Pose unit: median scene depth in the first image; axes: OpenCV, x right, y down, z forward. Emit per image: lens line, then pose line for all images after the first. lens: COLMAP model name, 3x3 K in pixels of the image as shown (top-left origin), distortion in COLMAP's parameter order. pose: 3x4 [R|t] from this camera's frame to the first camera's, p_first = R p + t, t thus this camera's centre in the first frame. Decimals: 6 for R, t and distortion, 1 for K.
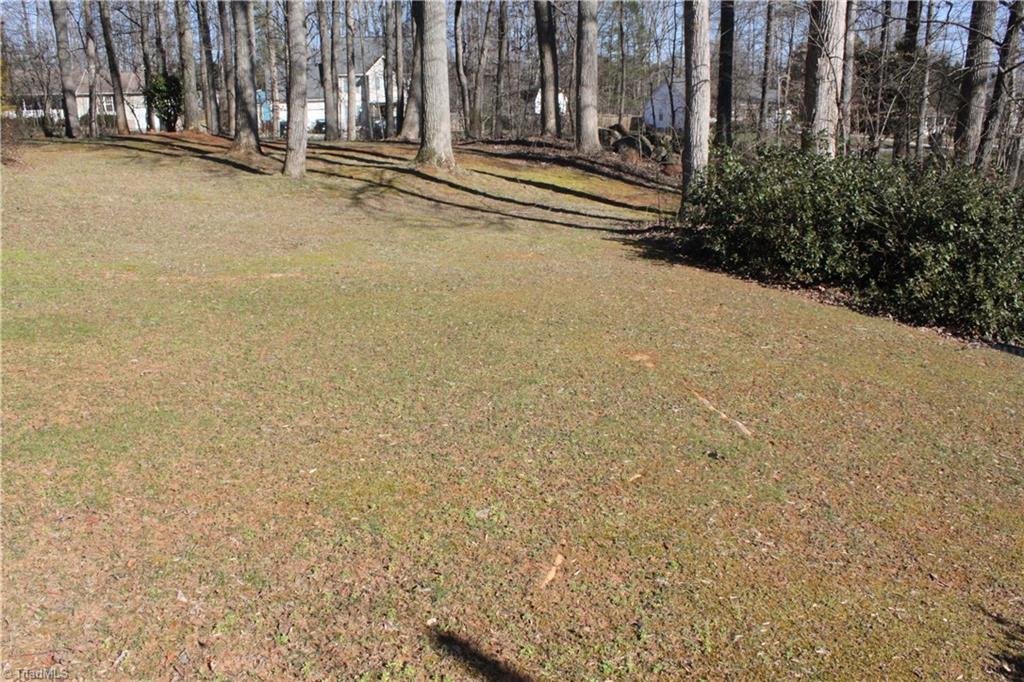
lens RADIAL K [[836.3, 0, 507.5], [0, 836.3, 339.4], [0, 0, 1]] dist [-0.178955, 0.147865]
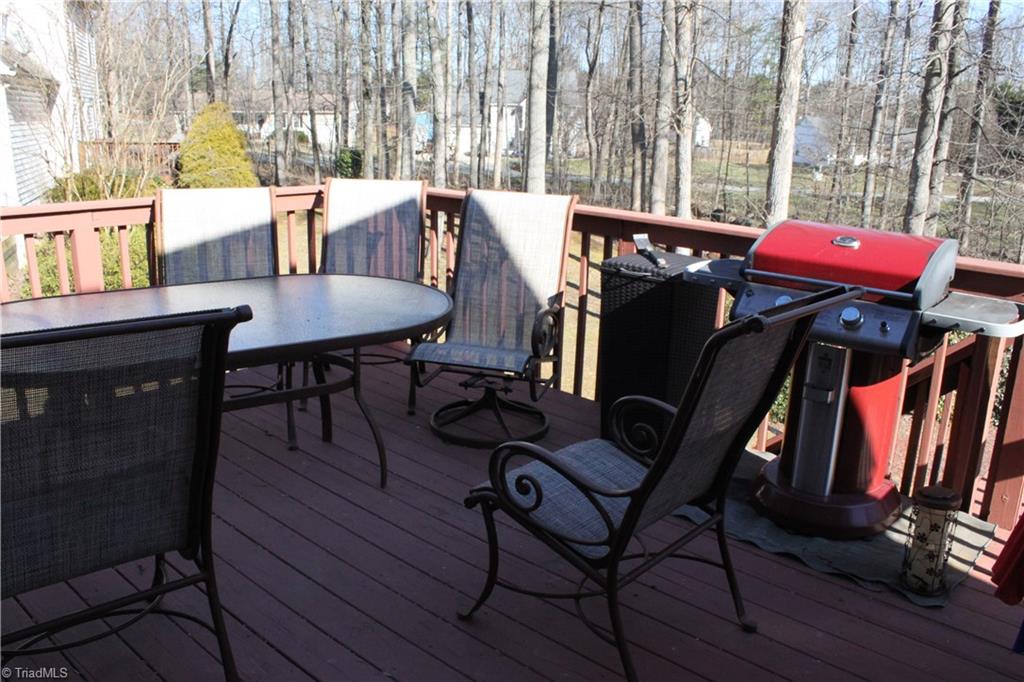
lens RADIAL K [[836.3, 0, 507.5], [0, 836.3, 339.4], [0, 0, 1]] dist [-0.178955, 0.147865]
pose [[0.980933, 0.081569, -0.176402, 0.141756], [-0.081199, 0.996654, 0.009325, -0.067831], [0.176573, 0.005177, 0.984274, -0.438464]]
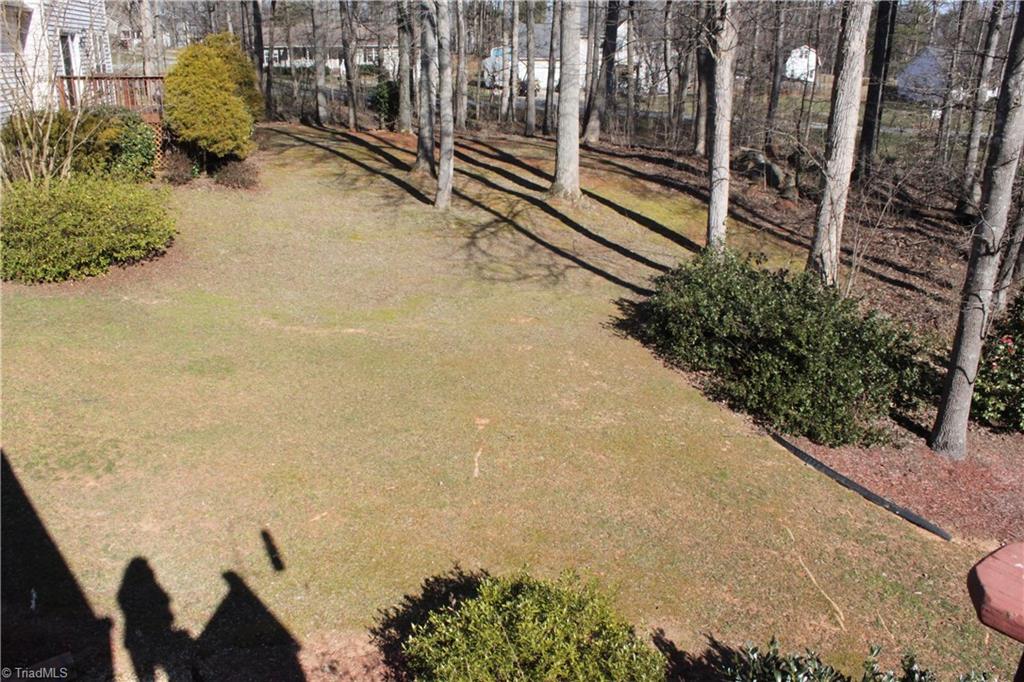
lens RADIAL K [[836.3, 0, 507.5], [0, 836.3, 339.4], [0, 0, 1]] dist [-0.178955, 0.147865]
pose [[0.948919, 0.122582, -0.290733, 0.229606], [-0.099324, 0.990652, 0.093507, -0.108863], [0.299477, -0.059853, 0.952224, -0.239452]]
